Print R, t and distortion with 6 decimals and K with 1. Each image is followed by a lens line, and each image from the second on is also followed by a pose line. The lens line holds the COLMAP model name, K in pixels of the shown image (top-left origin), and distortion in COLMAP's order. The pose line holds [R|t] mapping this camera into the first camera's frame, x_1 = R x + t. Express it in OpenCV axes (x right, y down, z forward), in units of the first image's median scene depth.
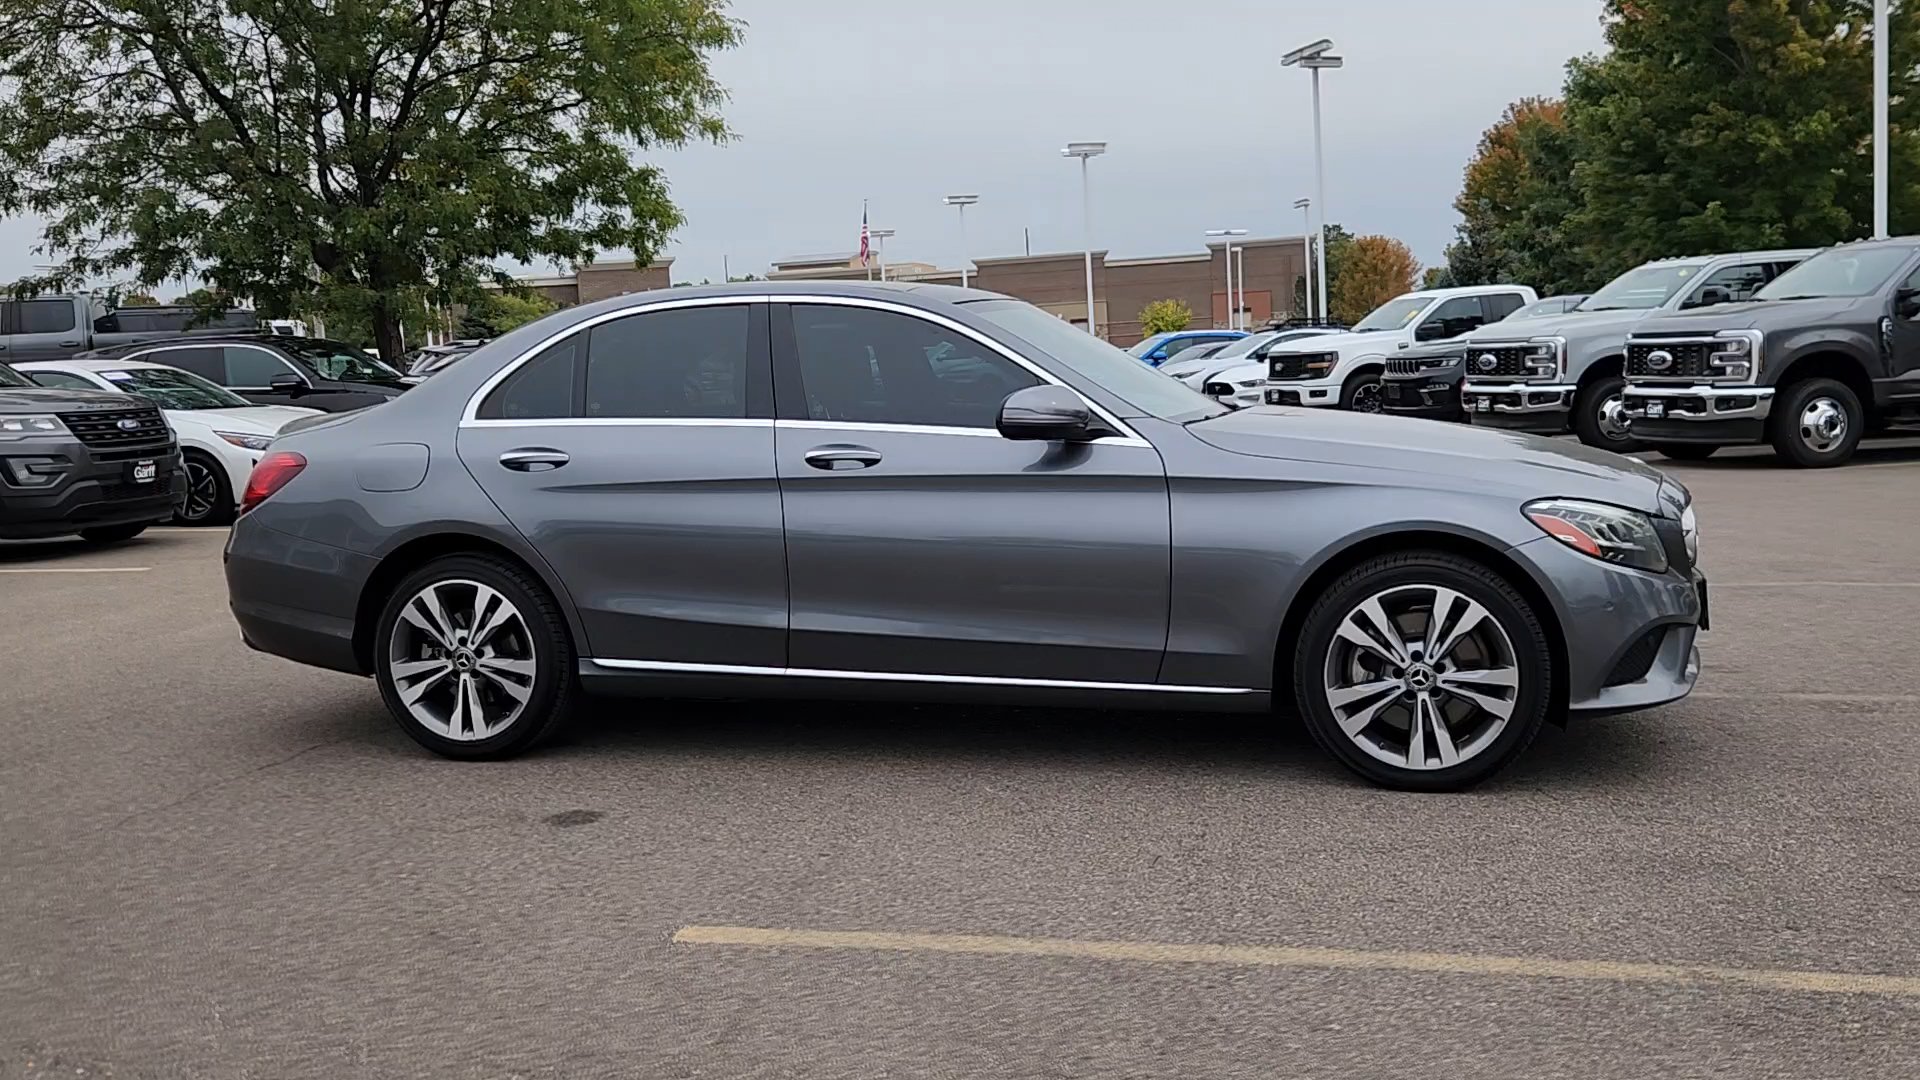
lens RADIAL K [[1826.8, 0, 942.7], [0, 1826.8, 544.3], [0, 0, 1]] dist [0.027906, 0.000000]
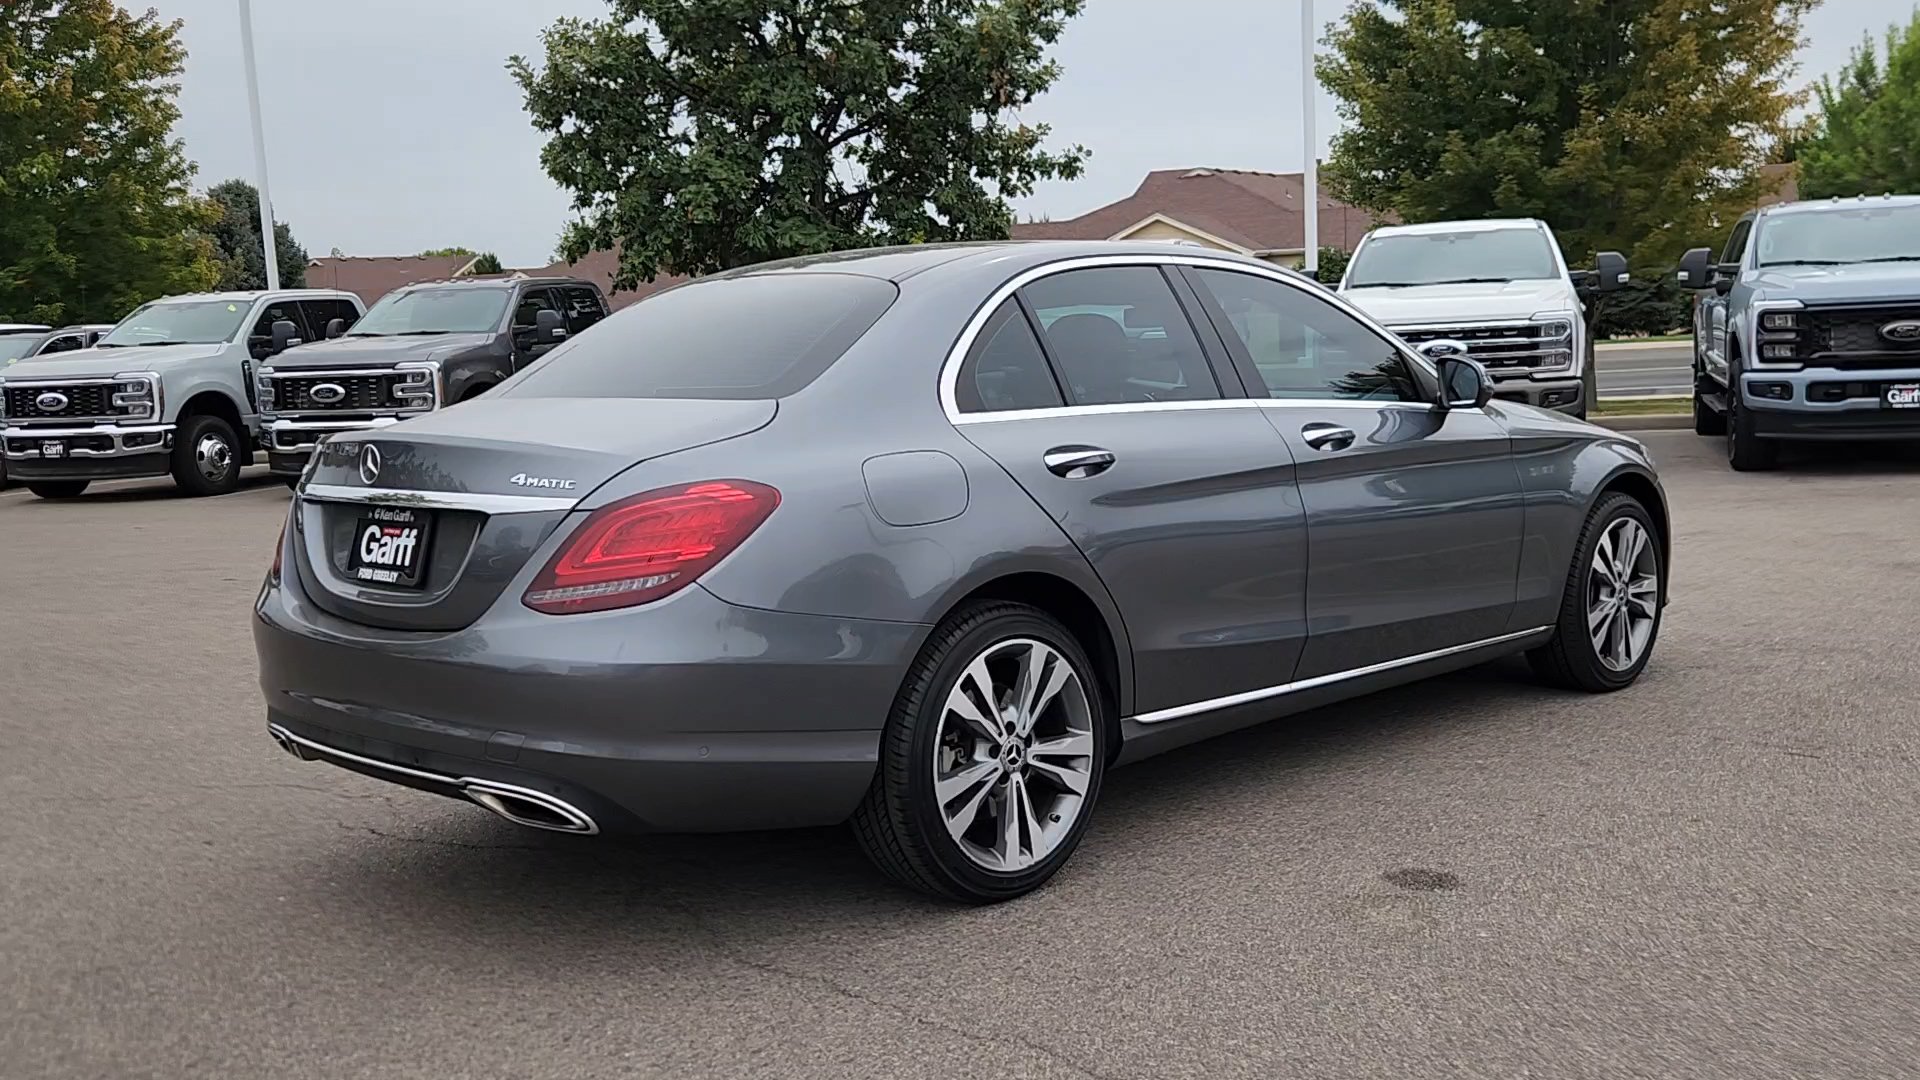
lens RADIAL K [[1826.8, 0, 945.4], [0, 1826.8, 546.0], [0, 0, 1]] dist [0.027906, 0.000000]
pose [[0.499941, -0.083870, 0.861989, -0.871834], [0.110936, 0.993302, 0.032305, -0.041442], [-0.858925, 0.079475, 0.505897, 0.663398]]
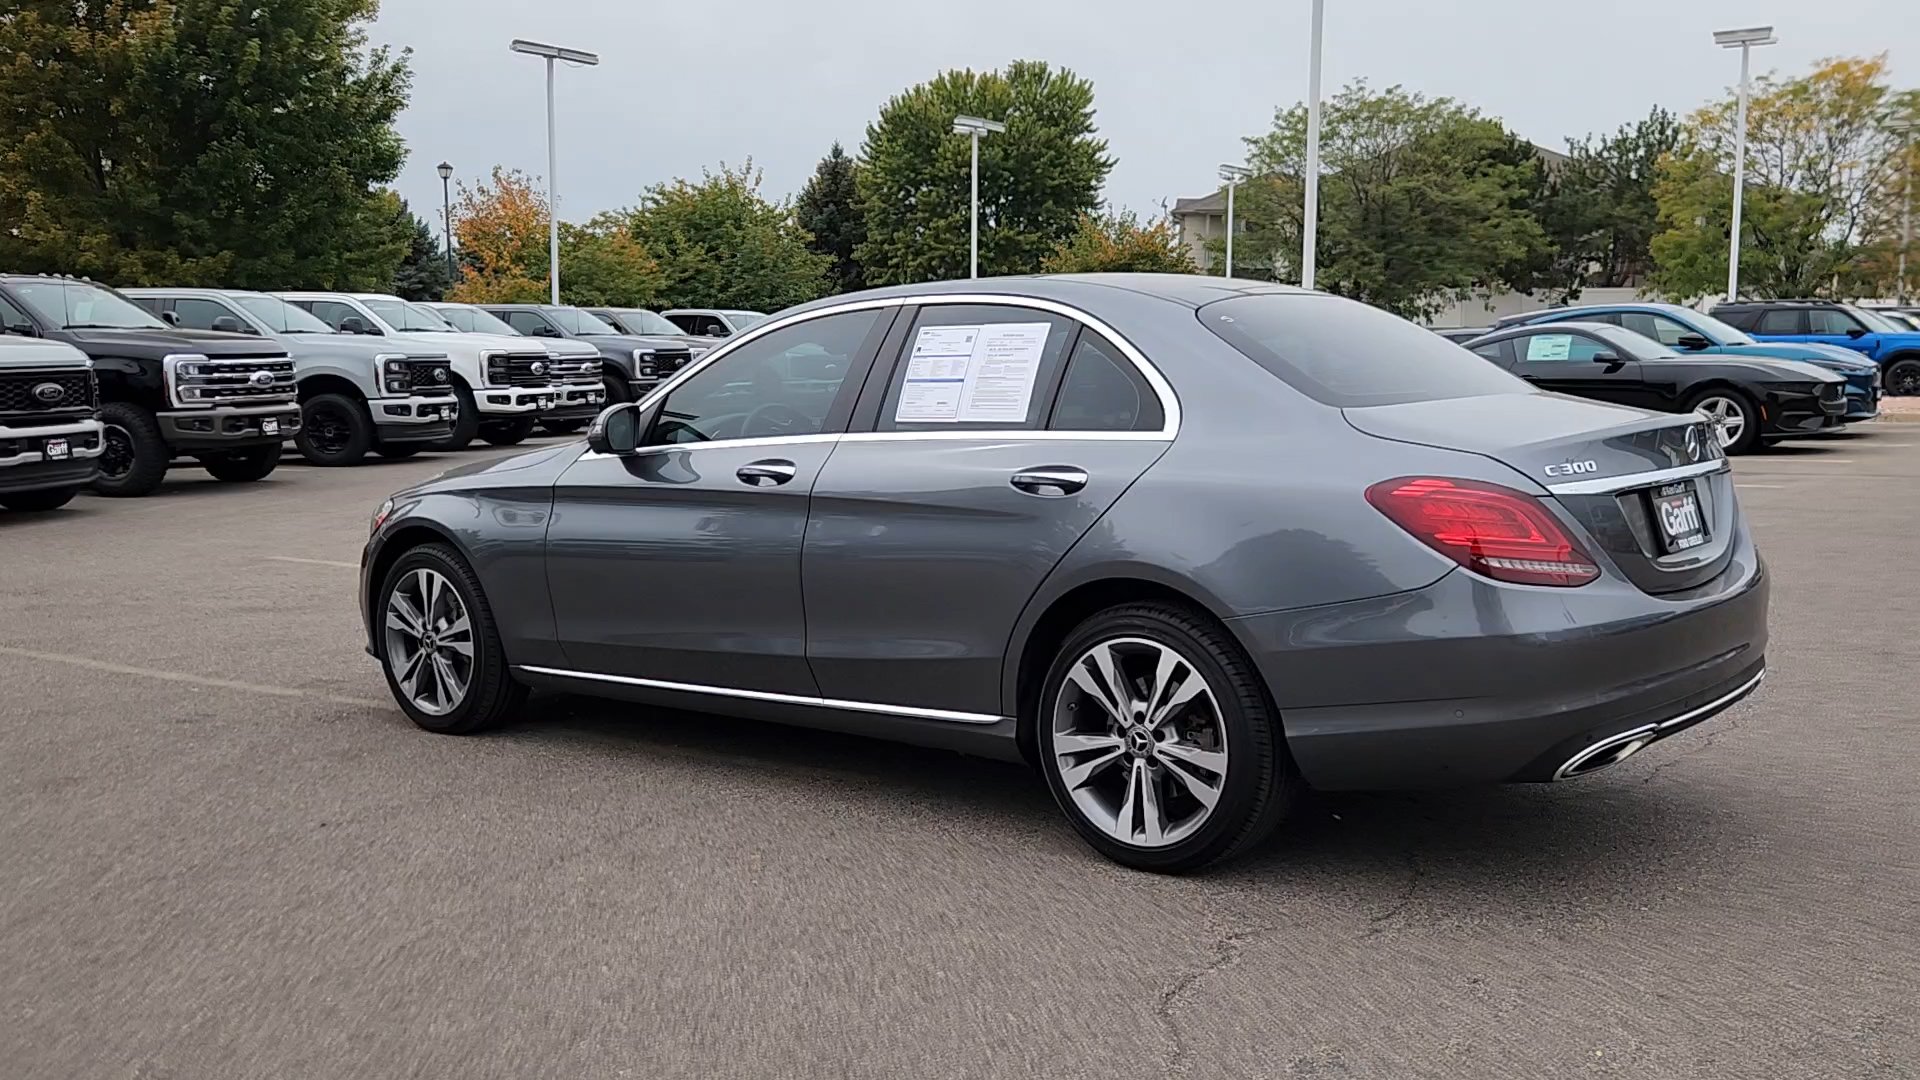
lens RADIAL K [[1826.8, 0, 946.5], [0, 1826.8, 542.4], [0, 0, 1]] dist [0.027906, 0.000000]
pose [[-0.908244, 0.005892, 0.418399, -0.432081], [0.091170, 0.978665, 0.184126, -0.202122], [-0.408388, 0.205377, -0.889404, 1.999818]]
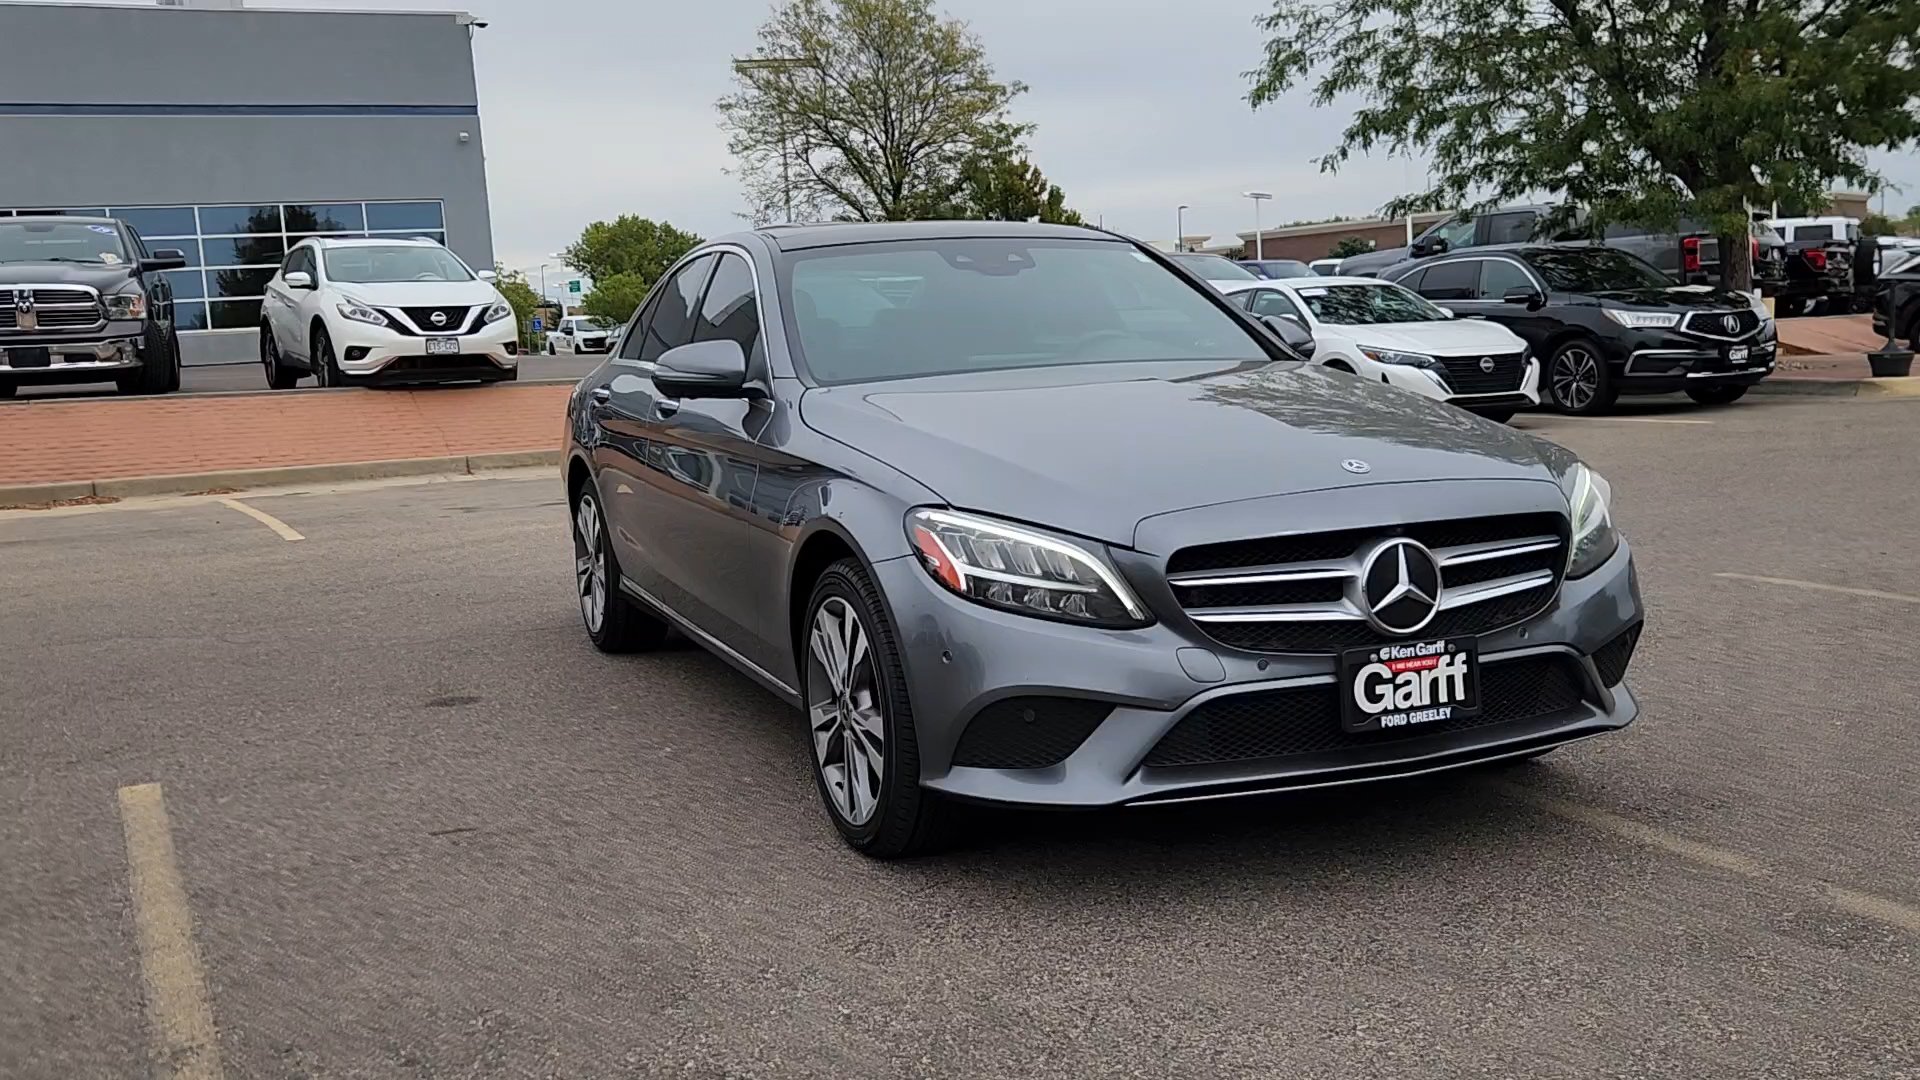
lens RADIAL K [[1826.8, 0, 938.4], [0, 1826.8, 547.9], [0, 0, 1]] dist [0.027906, 0.000000]
pose [[0.604458, 0.107084, -0.789407, 0.796932], [-0.061360, 0.994239, 0.087886, -0.063576], [0.794270, -0.004686, 0.607547, 0.464246]]
